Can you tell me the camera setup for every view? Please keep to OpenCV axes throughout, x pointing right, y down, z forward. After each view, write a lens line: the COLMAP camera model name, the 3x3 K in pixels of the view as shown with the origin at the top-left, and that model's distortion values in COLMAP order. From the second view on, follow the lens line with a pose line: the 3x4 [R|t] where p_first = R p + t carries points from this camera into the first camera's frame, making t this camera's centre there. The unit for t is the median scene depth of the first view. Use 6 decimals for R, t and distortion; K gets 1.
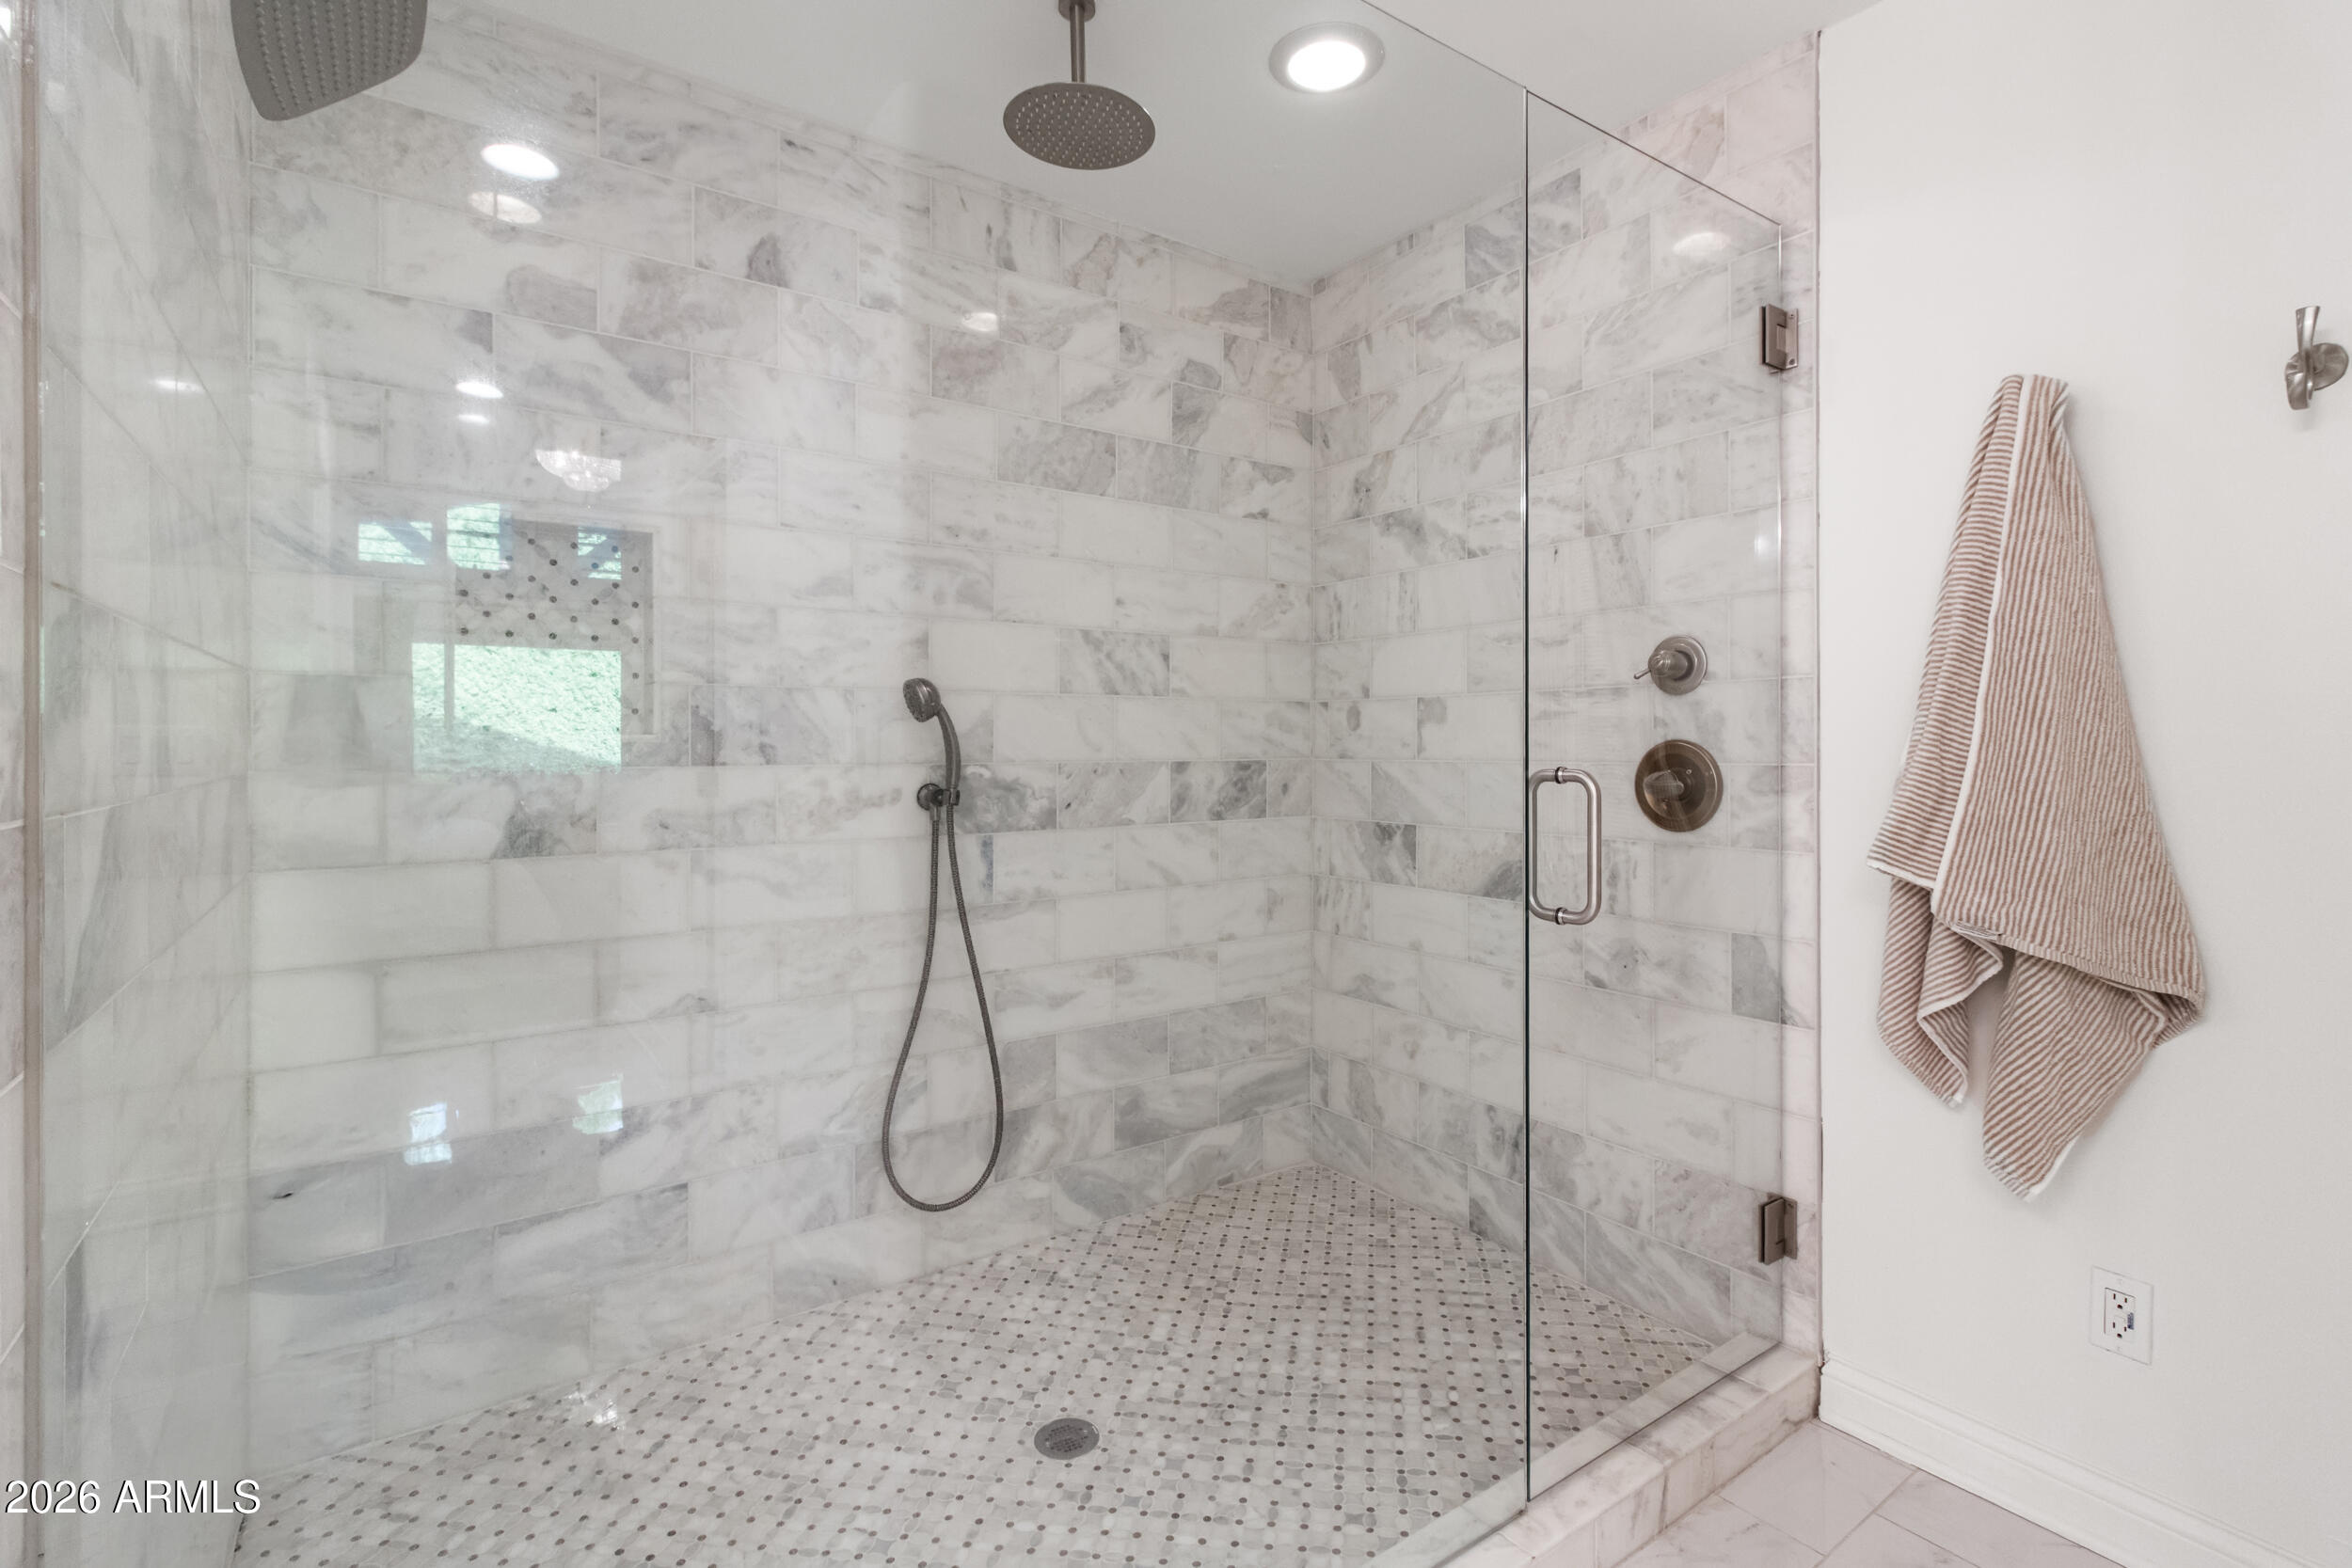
lens RADIAL K [[1089.3, 0, 1191.7], [0, 1089.3, 748.7], [0, 0, 1]] dist [0.010393, -0.000823]
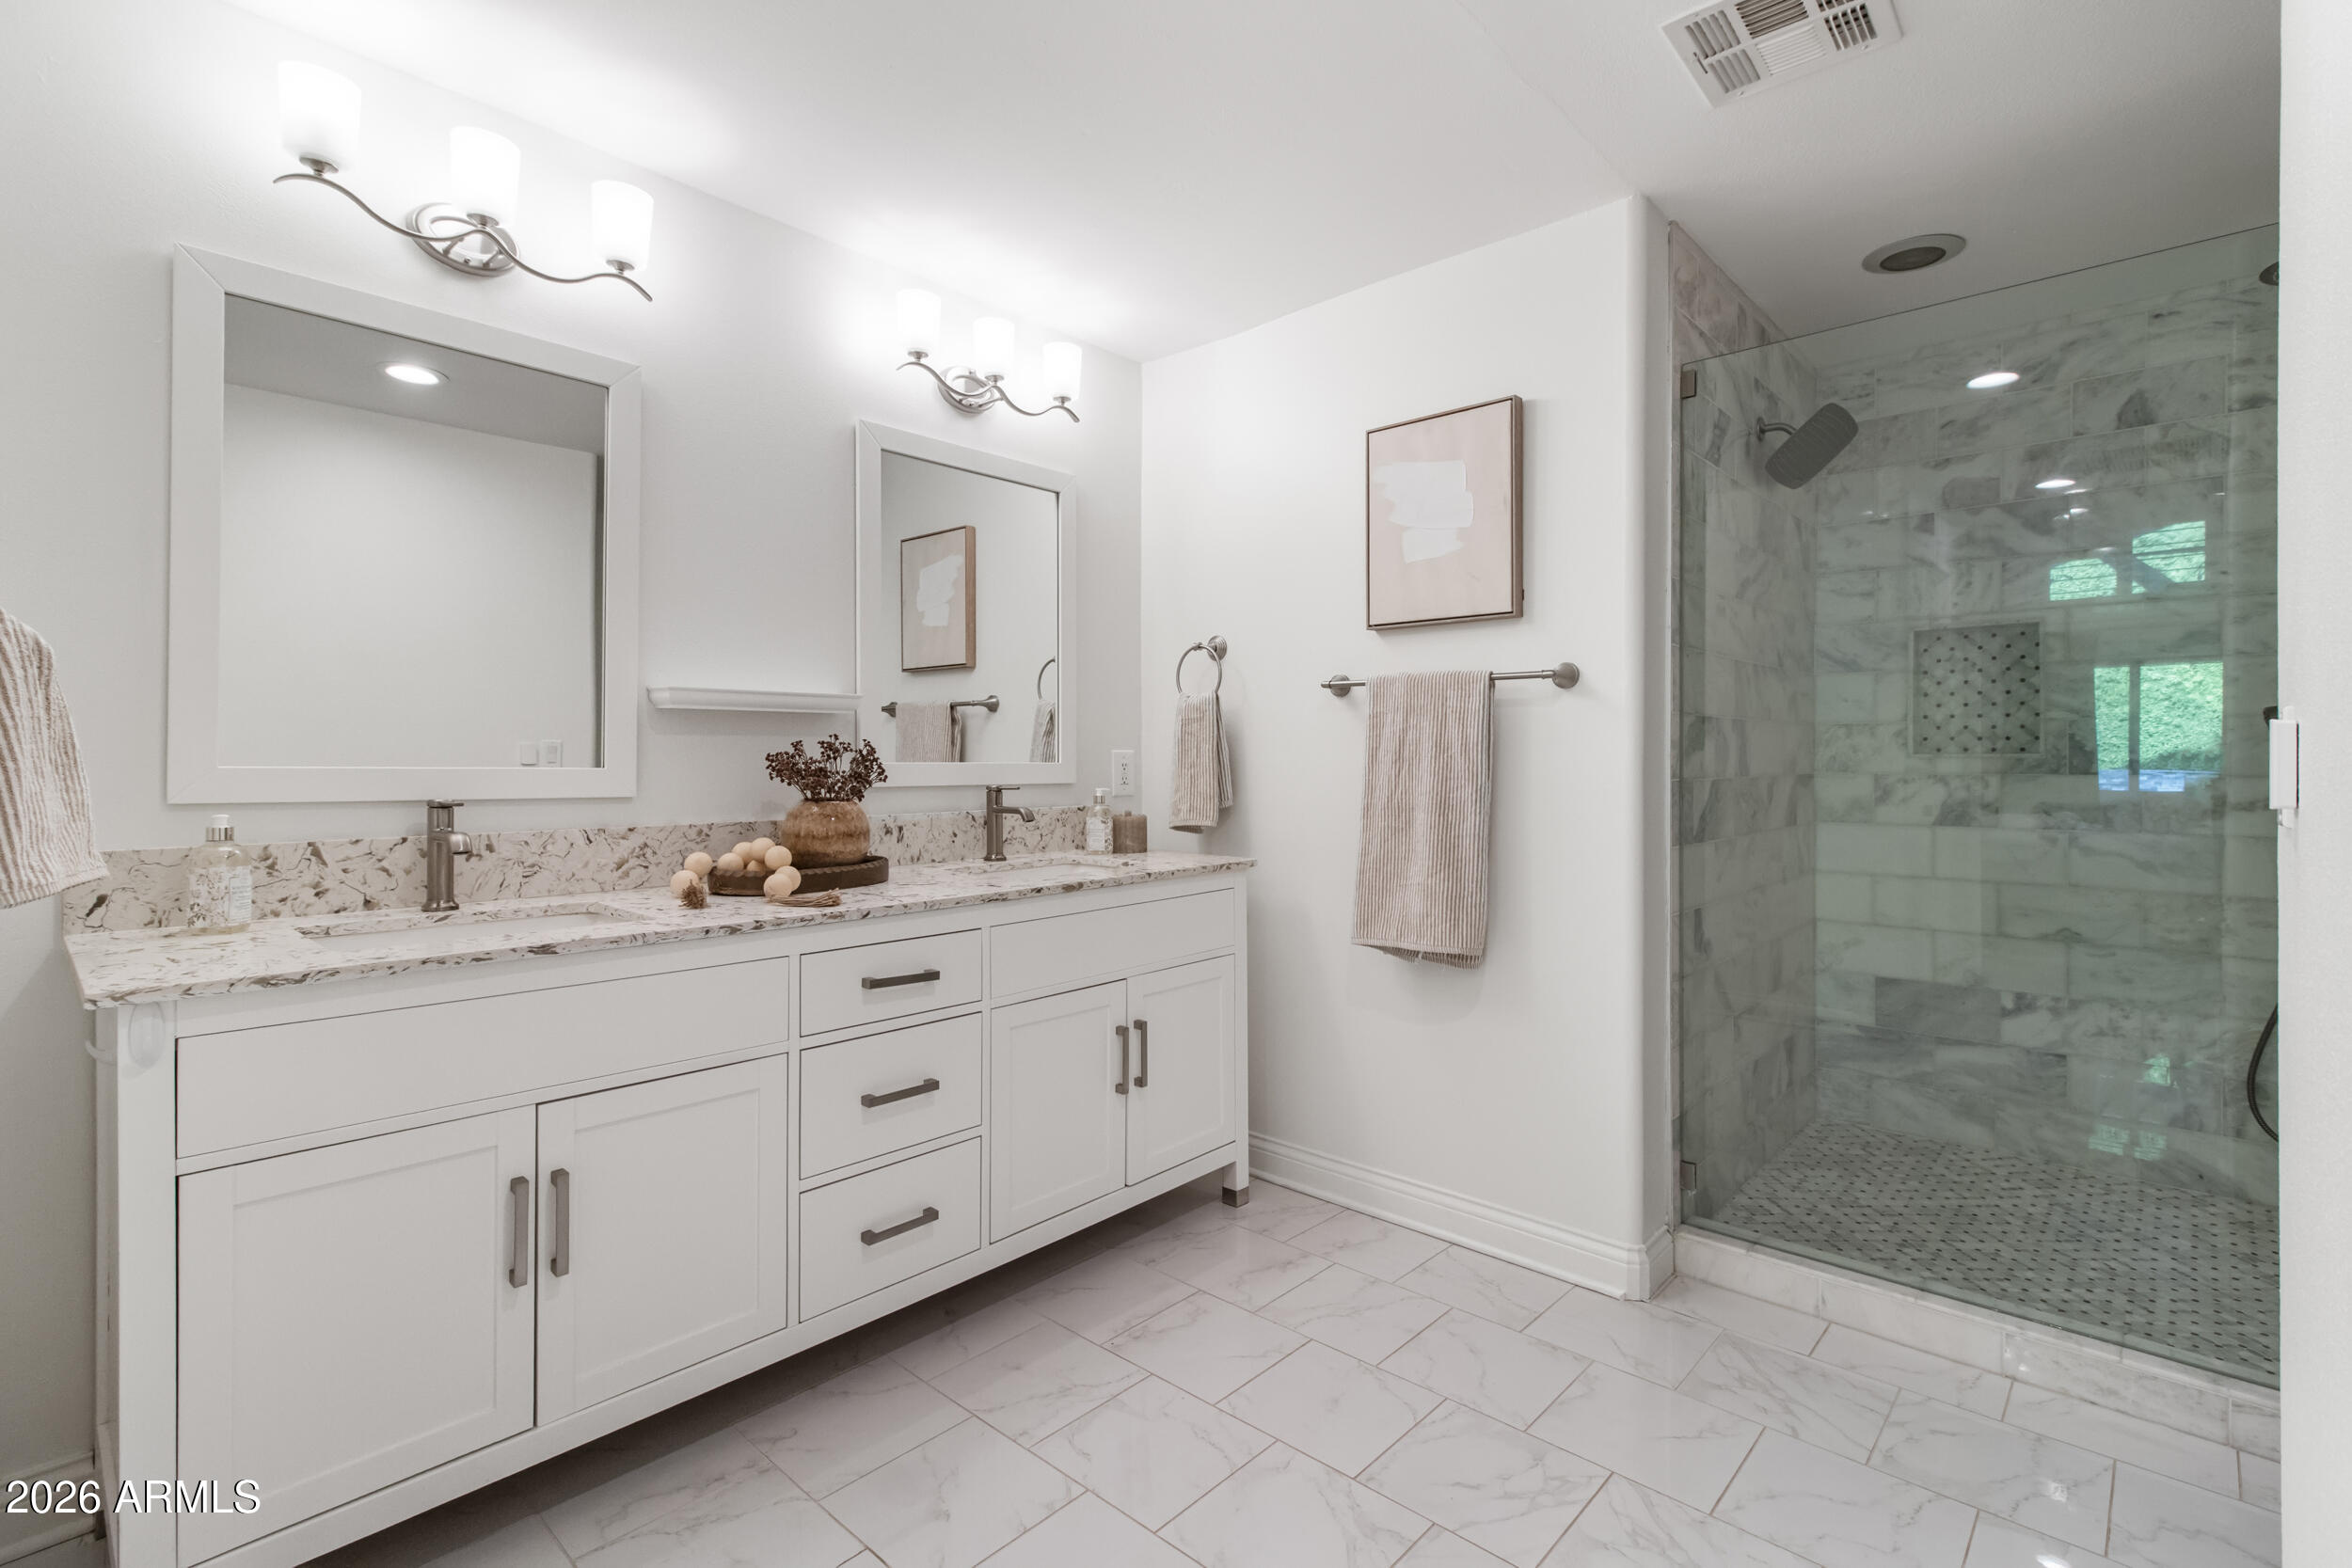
lens RADIAL K [[1089.3, 0, 1191.7], [0, 1089.3, 748.7], [0, 0, 1]] dist [0.010393, -0.000823]
pose [[0.200879, -0.007994, -0.979583, 0.780207], [-0.006480, 0.999934, -0.009489, 0.002772], [0.979595, 0.008254, 0.200814, -0.475742]]
